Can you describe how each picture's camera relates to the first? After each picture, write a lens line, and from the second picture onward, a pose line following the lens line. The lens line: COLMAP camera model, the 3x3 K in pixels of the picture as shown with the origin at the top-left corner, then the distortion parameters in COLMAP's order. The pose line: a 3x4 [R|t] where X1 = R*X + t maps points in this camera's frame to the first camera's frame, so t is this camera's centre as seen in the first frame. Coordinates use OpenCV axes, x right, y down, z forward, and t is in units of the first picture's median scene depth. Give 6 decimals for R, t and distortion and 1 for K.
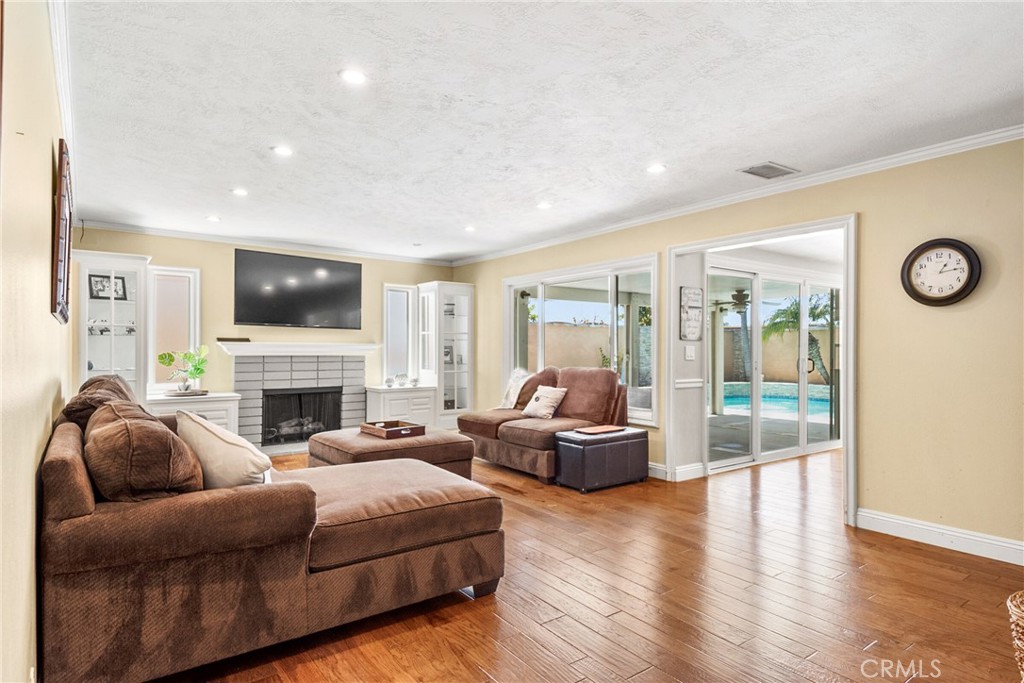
lens RADIAL K [[570.3, 0, 527.1], [0, 570.3, 345.1], [0, 0, 1]] dist [0.083092, -0.060429]
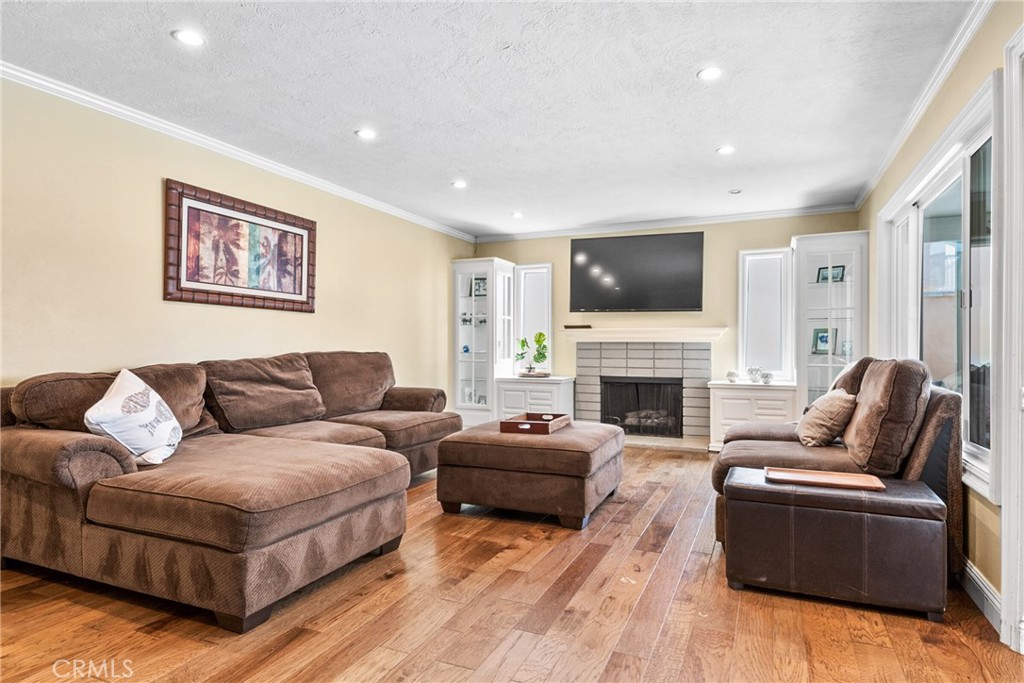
lens RADIAL K [[570.3, 0, 527.1], [0, 570.3, 345.1], [0, 0, 1]] dist [0.083092, -0.060429]
pose [[0.492716, -0.004431, -0.870179, 0.346494], [0.006267, 0.999979, -0.001543, 0.024710], [0.870168, -0.004693, 0.492733, 0.416807]]
